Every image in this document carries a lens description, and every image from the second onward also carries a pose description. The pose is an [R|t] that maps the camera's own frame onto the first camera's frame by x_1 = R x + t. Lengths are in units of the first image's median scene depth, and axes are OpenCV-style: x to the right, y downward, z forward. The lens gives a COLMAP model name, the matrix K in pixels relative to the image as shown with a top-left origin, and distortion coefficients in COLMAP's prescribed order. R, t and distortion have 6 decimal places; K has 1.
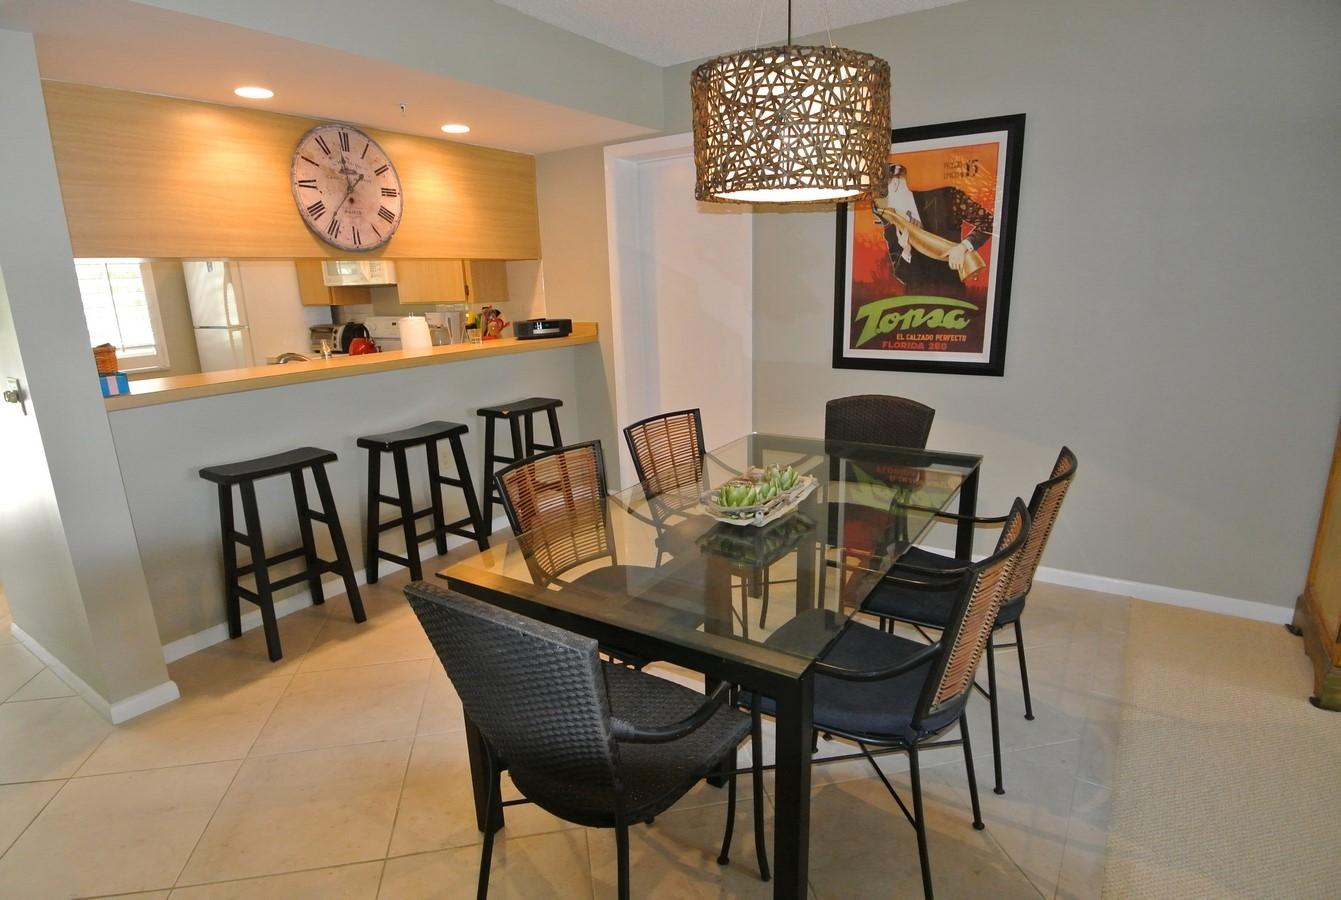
lens RADIAL K [[722.7, 0, 668.4], [0, 722.7, 460.0], [0, 0, 1]] dist [-0.016218, -0.005811]
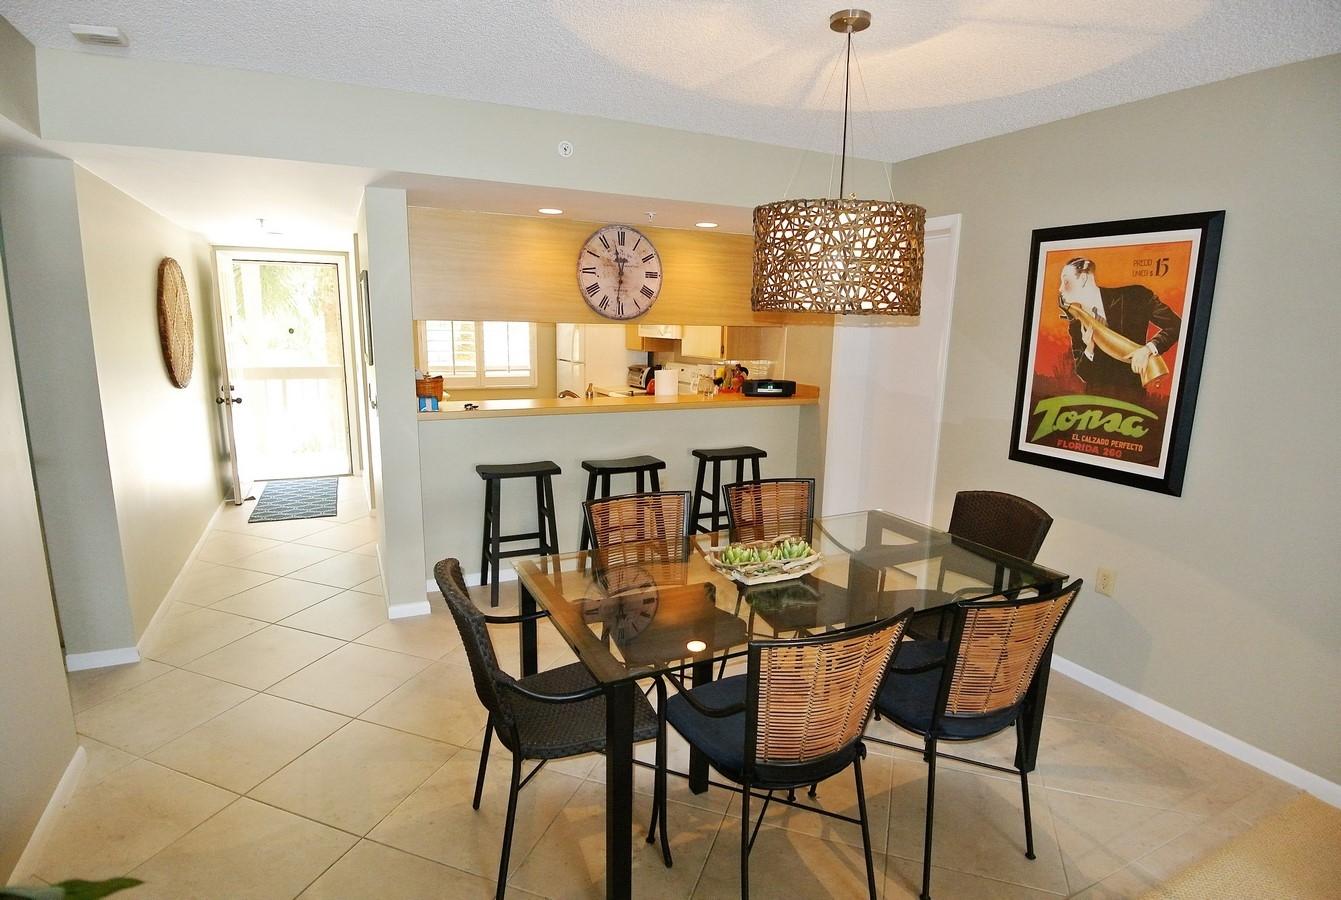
lens RADIAL K [[722.7, 0, 683.5], [0, 722.7, 449.3], [0, 0, 1]] dist [-0.016218, -0.005811]
pose [[0.854529, 0.138572, -0.500578, 0.375676], [-0.167632, 0.985760, -0.013279, -0.059766], [0.491610, 0.095260, 0.865590, -0.066858]]
